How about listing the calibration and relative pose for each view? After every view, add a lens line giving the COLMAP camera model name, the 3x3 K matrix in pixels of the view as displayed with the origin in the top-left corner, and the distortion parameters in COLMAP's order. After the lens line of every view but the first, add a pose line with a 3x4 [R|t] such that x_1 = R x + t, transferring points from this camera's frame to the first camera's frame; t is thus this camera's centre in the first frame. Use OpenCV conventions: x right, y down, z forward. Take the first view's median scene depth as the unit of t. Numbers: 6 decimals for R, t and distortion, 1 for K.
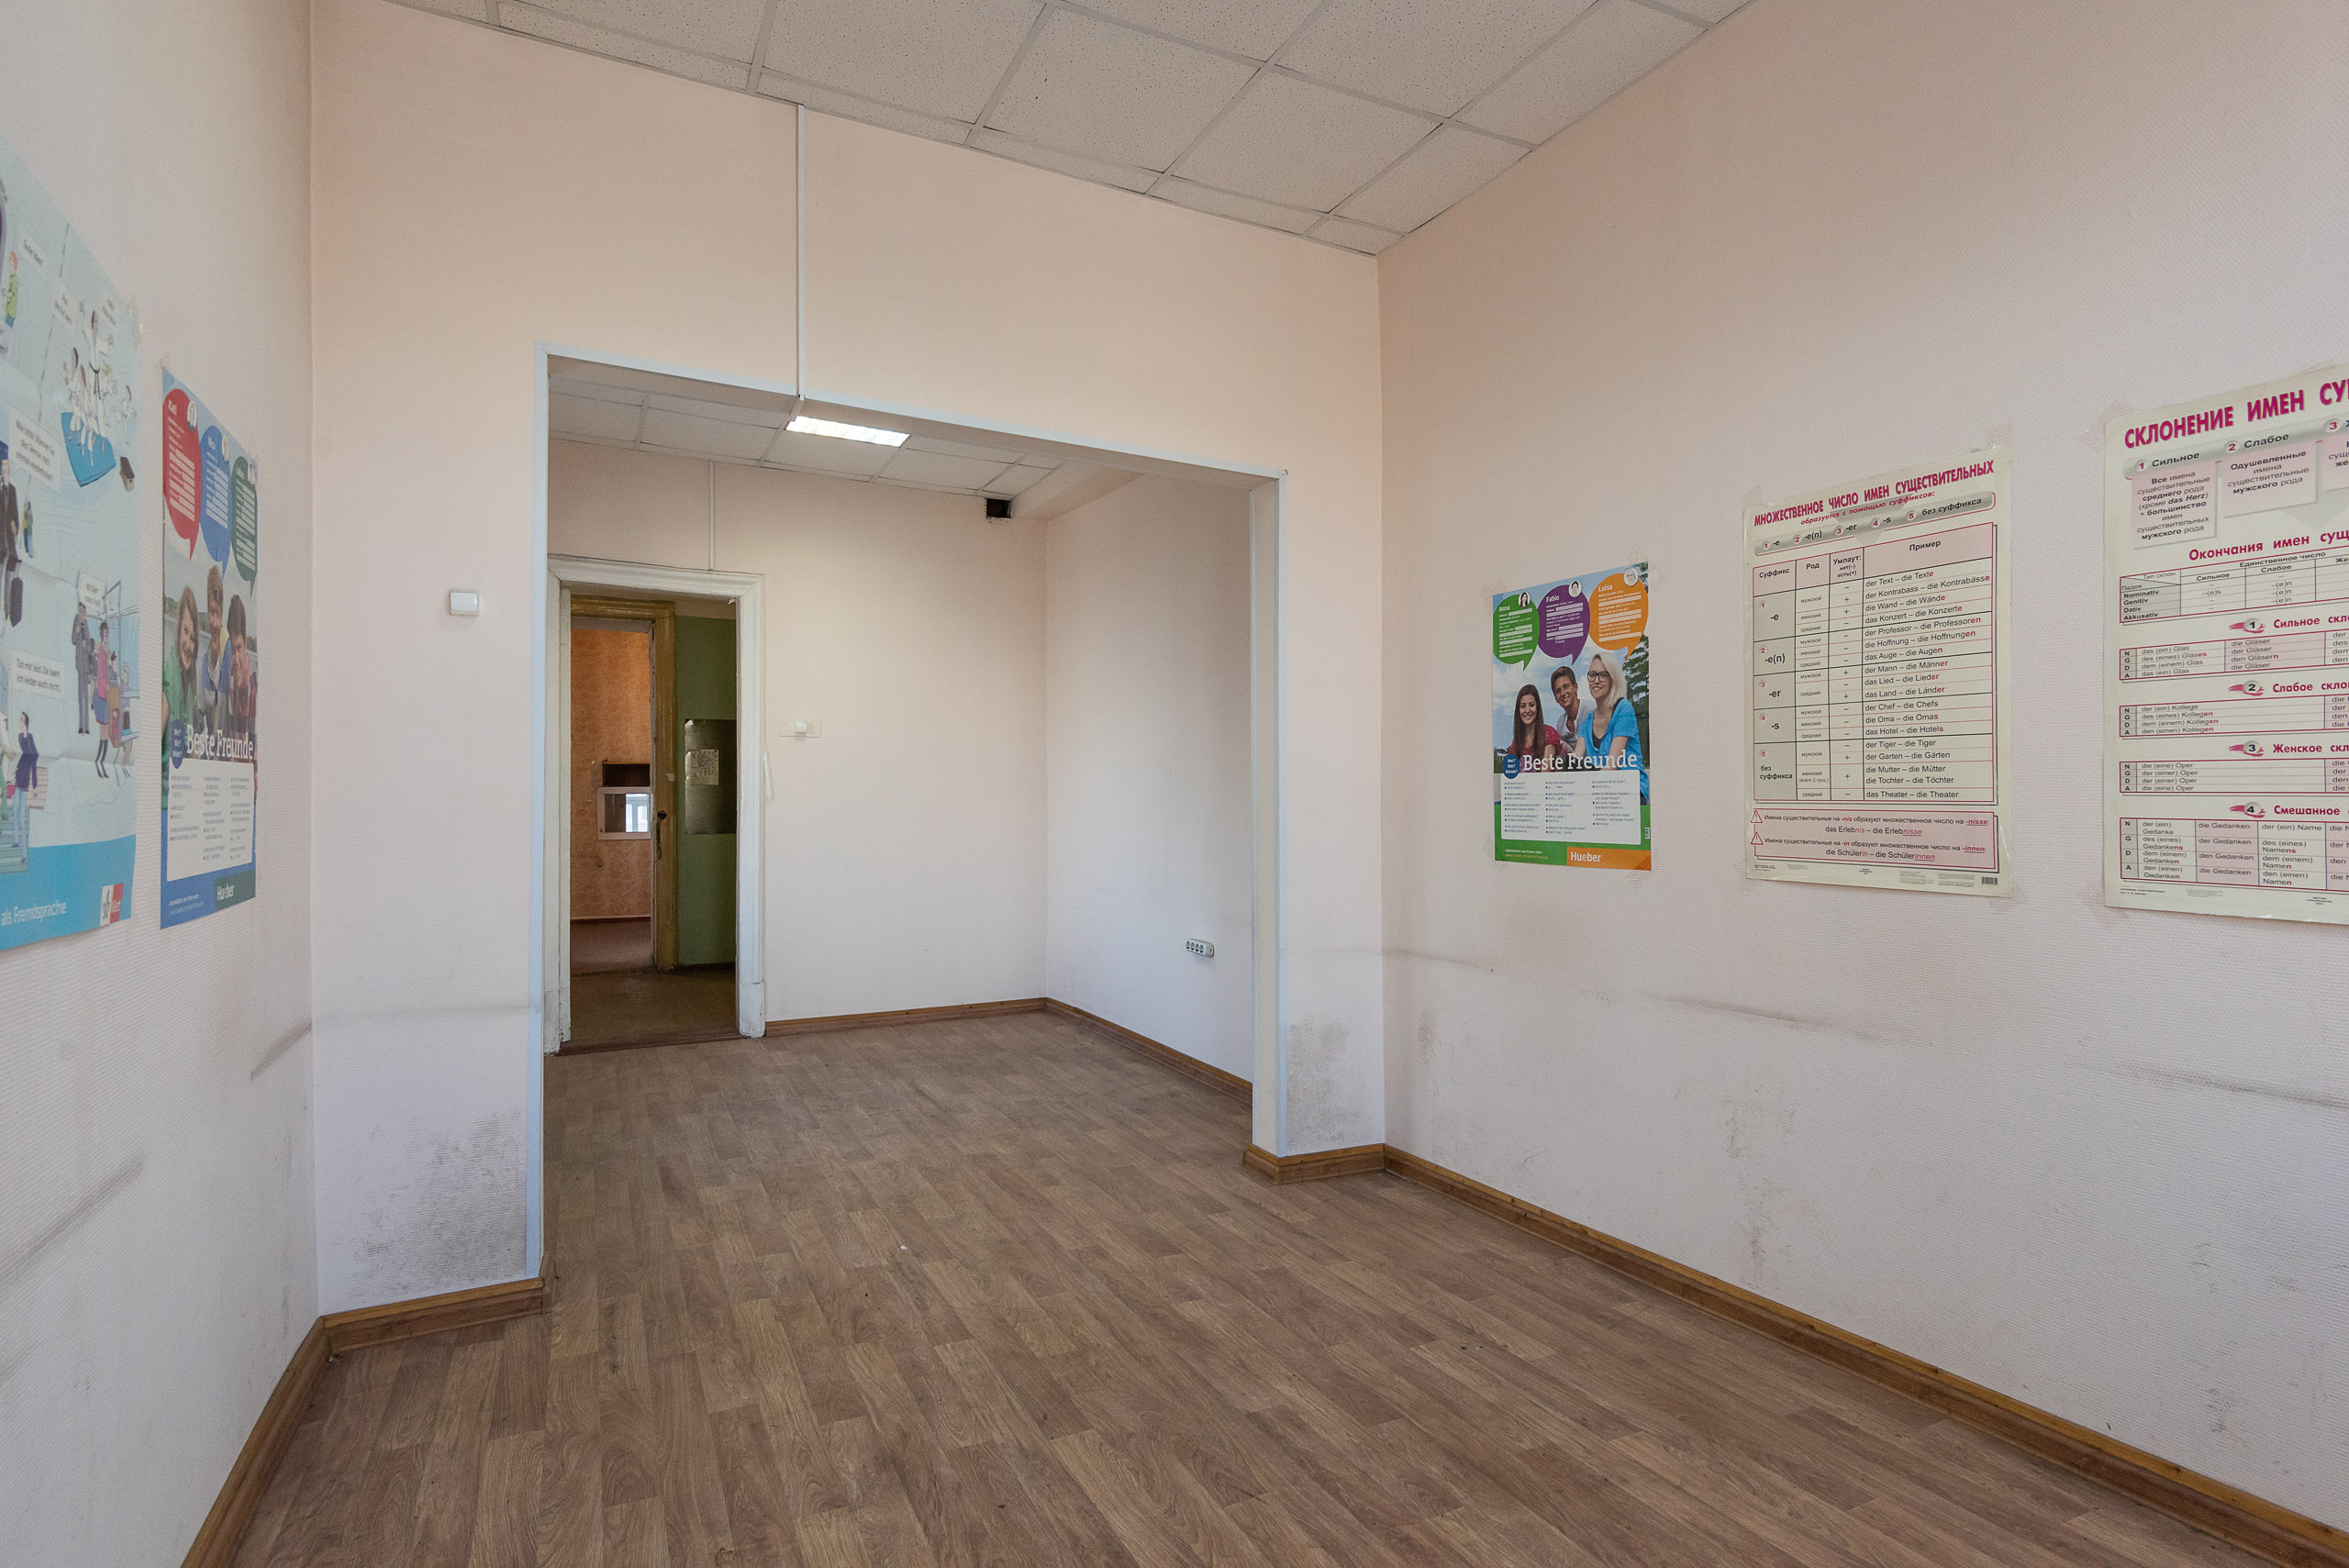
lens RADIAL K [[1145.8, 0, 1175.9], [0, 1145.8, 787.3], [0, 0, 1]] dist [0.012246, -0.001188]
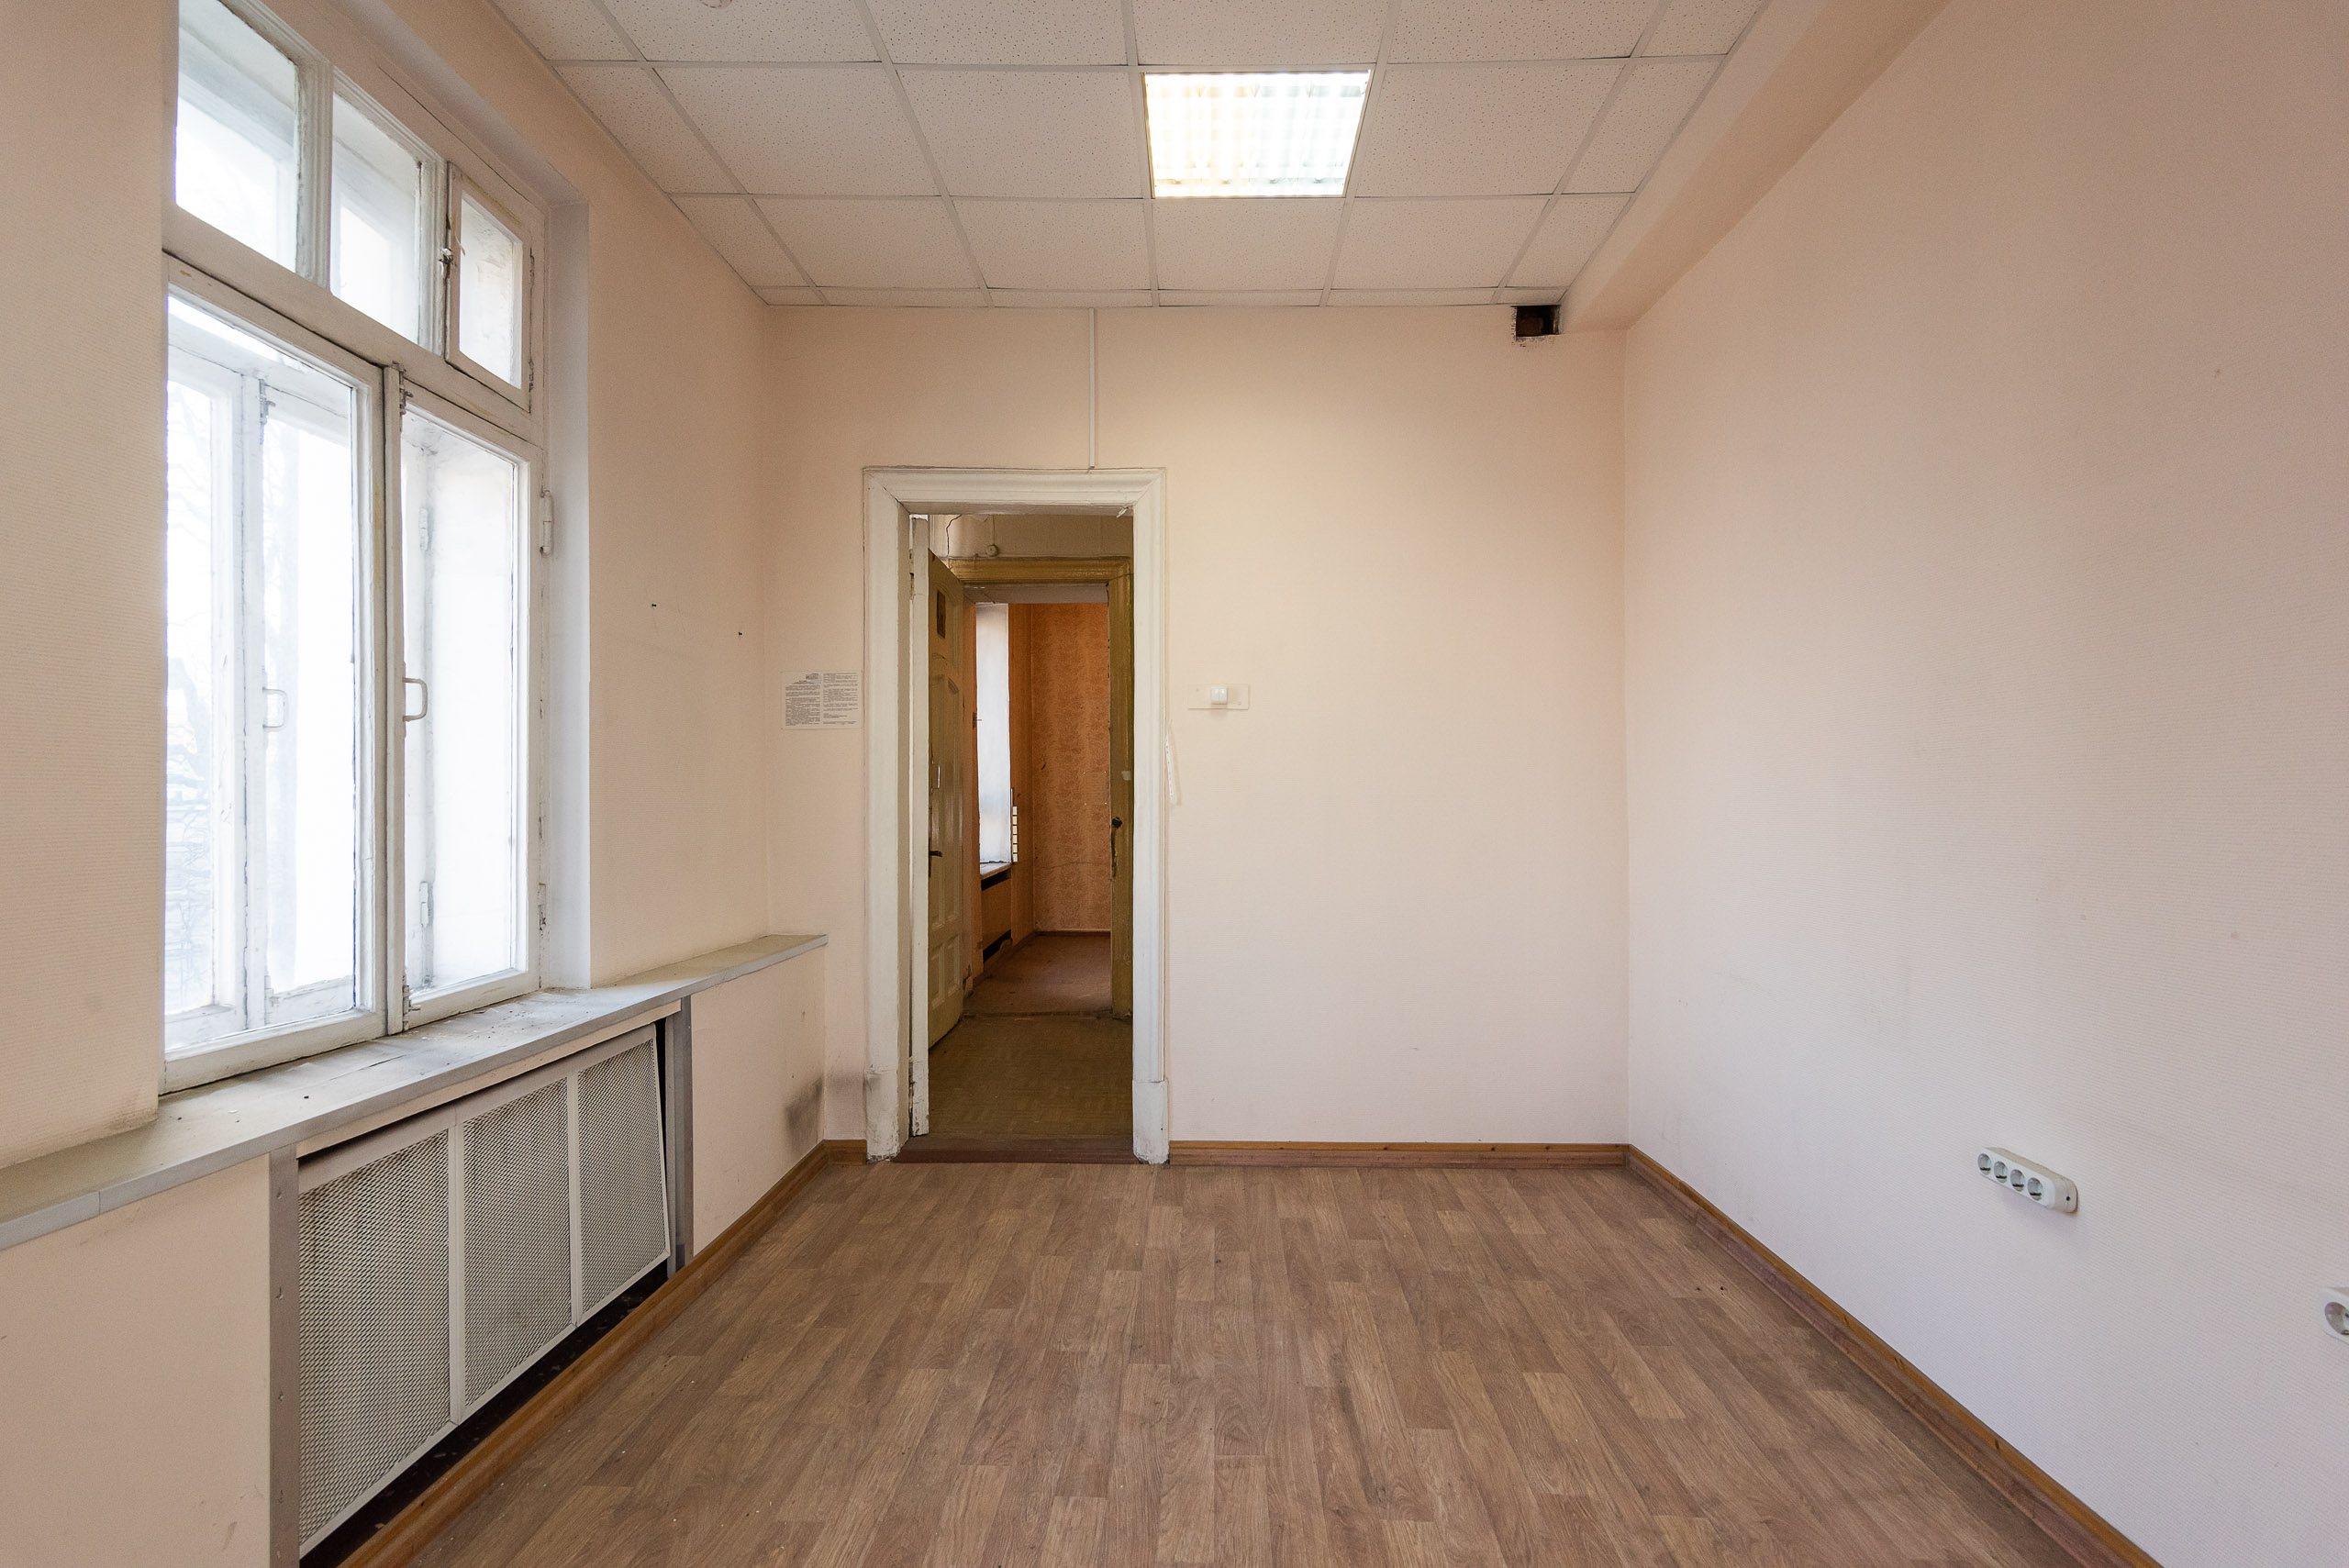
lens RADIAL K [[1145.8, 0, 1175.9], [0, 1145.8, 788.3], [0, 0, 1]] dist [0.012246, -0.001188]
pose [[0.878498, -0.007072, -0.477694, -0.038076], [0.004058, 0.999965, -0.007341, 0.005747], [0.477729, 0.004511, 0.878496, 0.420706]]
